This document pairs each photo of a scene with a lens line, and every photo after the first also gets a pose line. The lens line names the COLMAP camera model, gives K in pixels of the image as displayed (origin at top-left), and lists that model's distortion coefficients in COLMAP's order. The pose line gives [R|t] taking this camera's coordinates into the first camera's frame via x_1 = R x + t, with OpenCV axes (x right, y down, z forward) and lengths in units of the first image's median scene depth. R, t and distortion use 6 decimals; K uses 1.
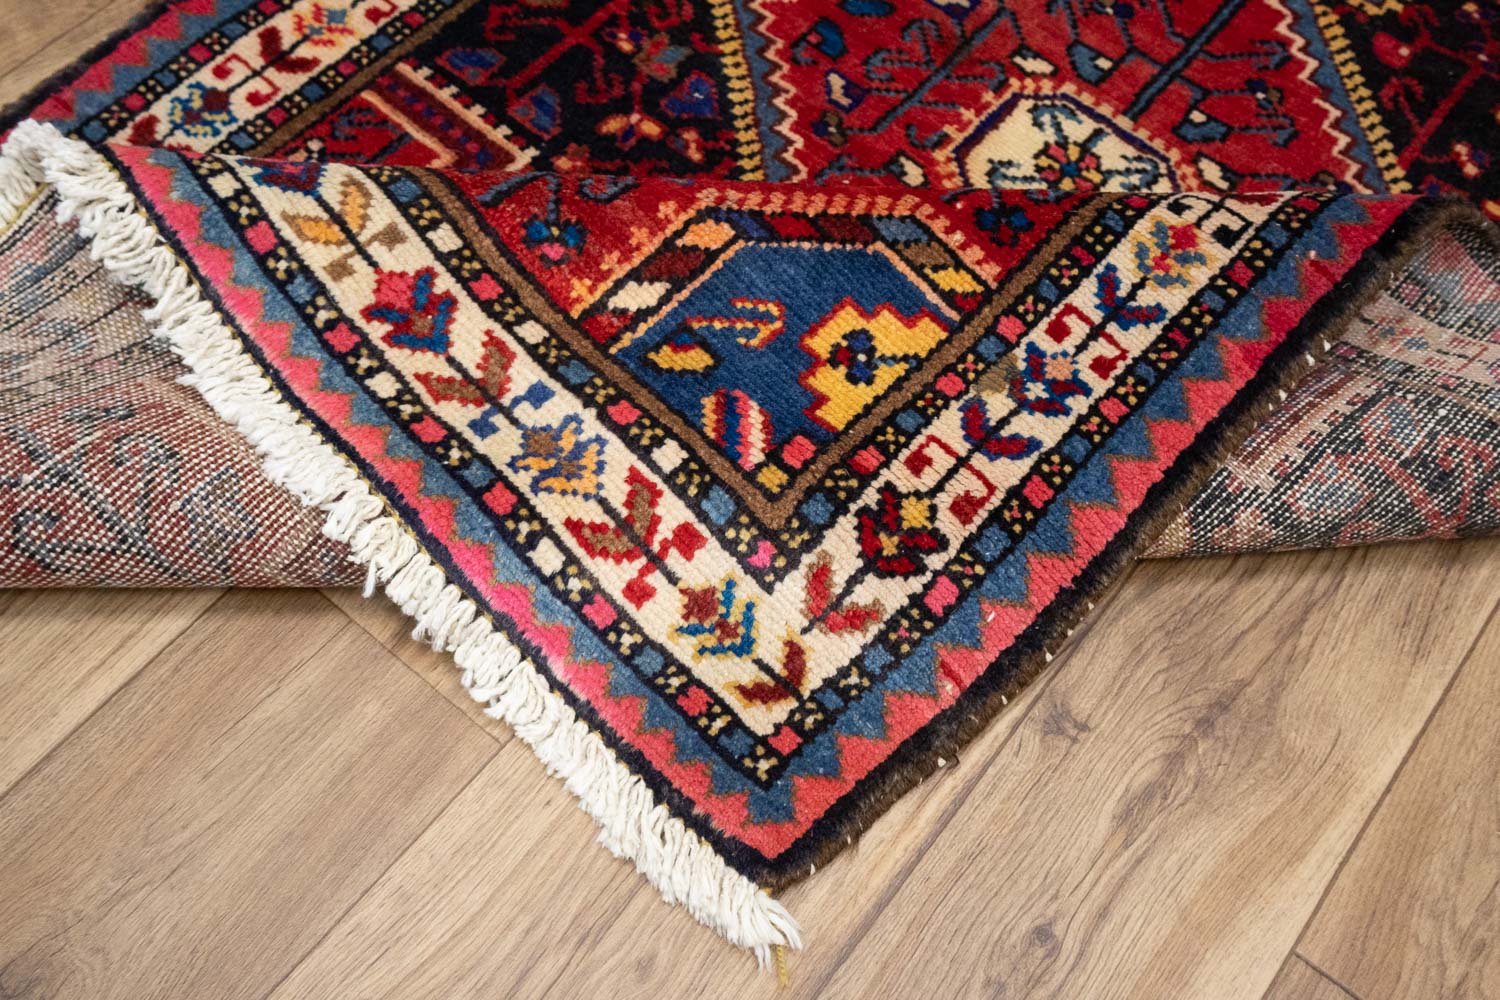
lens RADIAL K [[1659.6, 0, 743.9], [0, 1659.6, 446.4], [0, 0, 1]] dist [-0.004600, -0.014491]
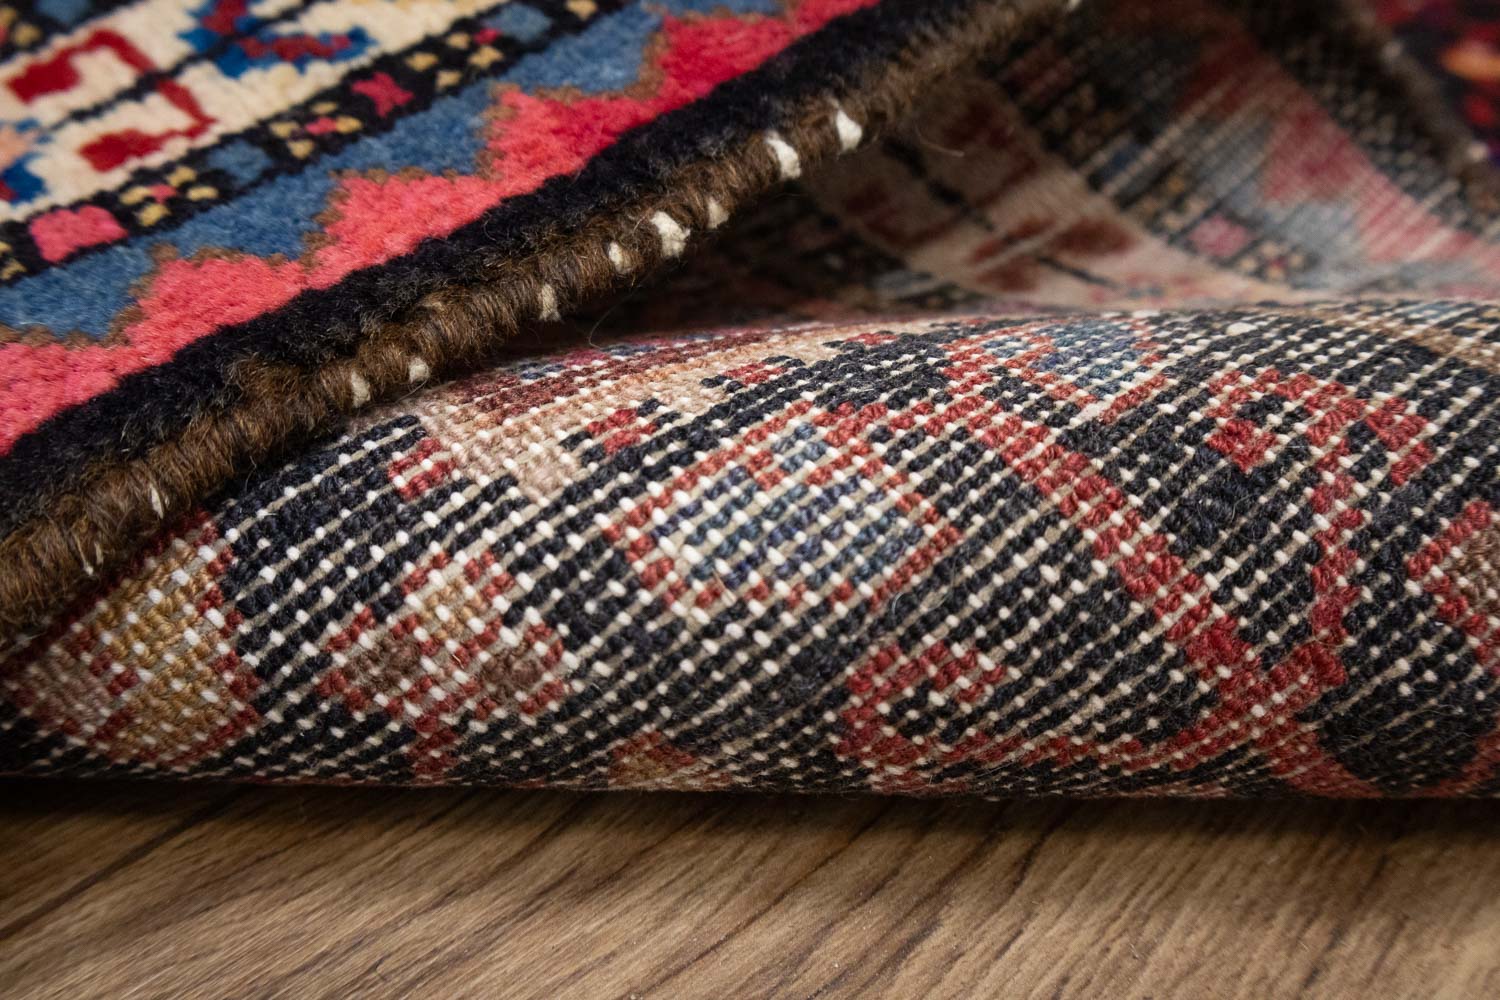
lens RADIAL K [[1586.2, 0, 746.2], [0, 1586.2, 448.5], [0, 0, 1]] dist [-0.013476, 0.008789]
pose [[0.995366, 0.032900, -0.090359, 0.368191], [-0.067276, 0.909654, -0.409882, 0.120672], [0.068710, 0.414061, 0.907652, 0.765679]]
